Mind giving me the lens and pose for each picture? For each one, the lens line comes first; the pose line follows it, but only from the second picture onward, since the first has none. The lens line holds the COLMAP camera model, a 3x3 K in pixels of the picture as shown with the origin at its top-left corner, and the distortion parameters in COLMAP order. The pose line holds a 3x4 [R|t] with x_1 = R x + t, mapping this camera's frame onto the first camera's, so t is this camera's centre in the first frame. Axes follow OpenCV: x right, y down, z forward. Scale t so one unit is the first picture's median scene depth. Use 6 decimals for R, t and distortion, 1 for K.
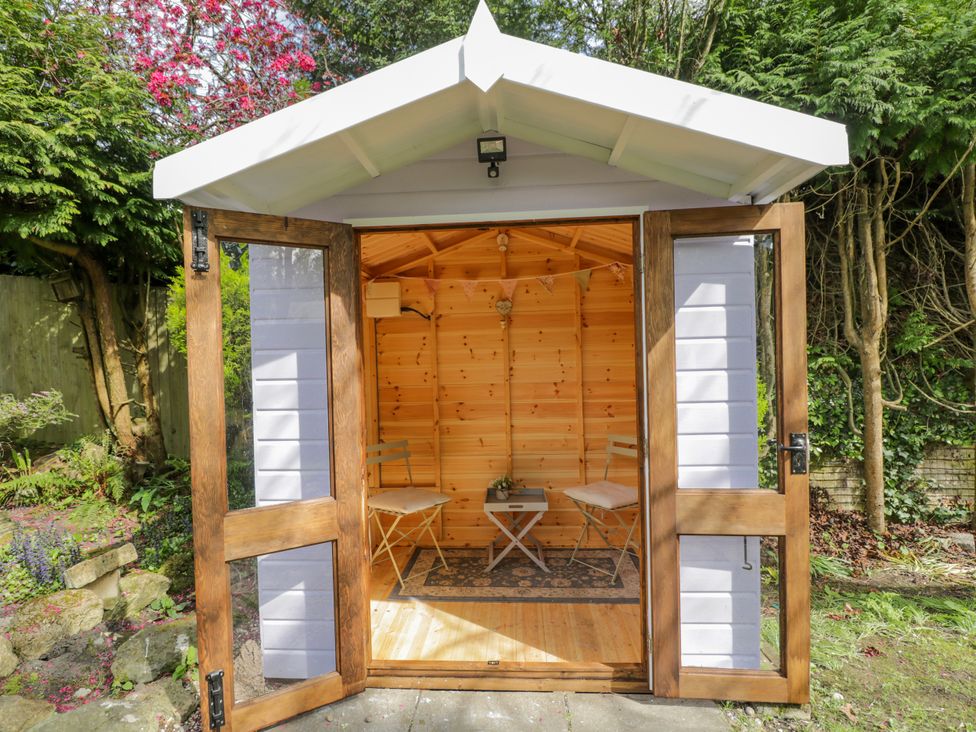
lens RADIAL K [[511.3, 0, 484.0], [0, 511.3, 367.1], [0, 0, 1]] dist [-0.014542, -0.002179]
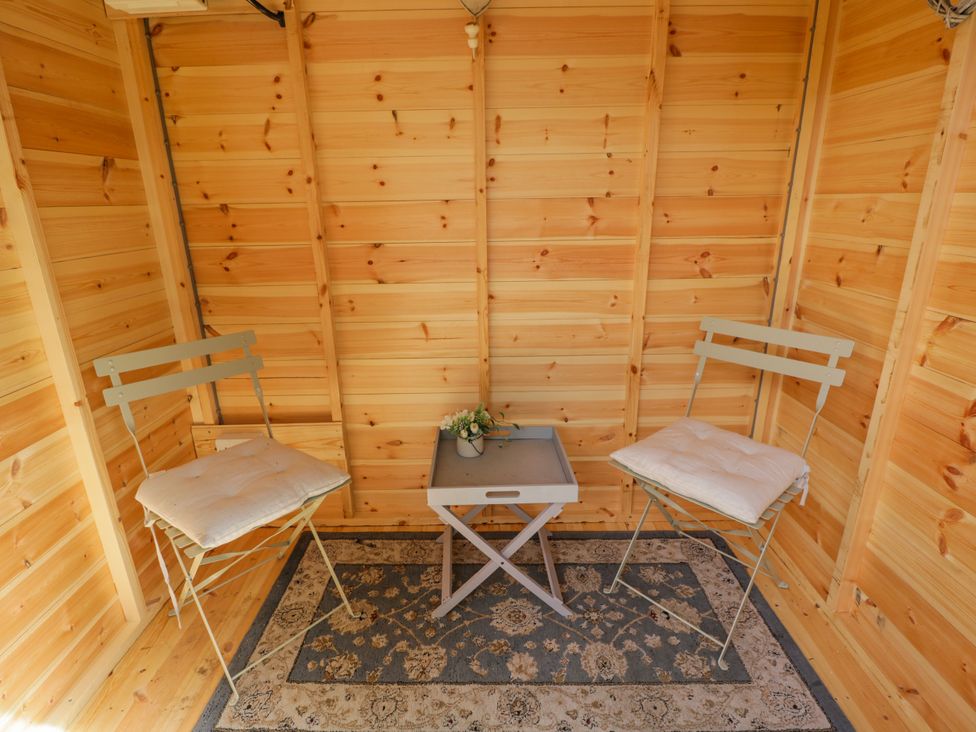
lens RADIAL K [[511.3, 0, 484.0], [0, 511.3, 367.1], [0, 0, 1]] dist [-0.014542, -0.002179]
pose [[0.997471, -0.010493, 0.070294, 0.015746], [-0.010560, 0.956182, 0.292584, 0.041964], [-0.070284, -0.292586, 0.953653, 0.547230]]
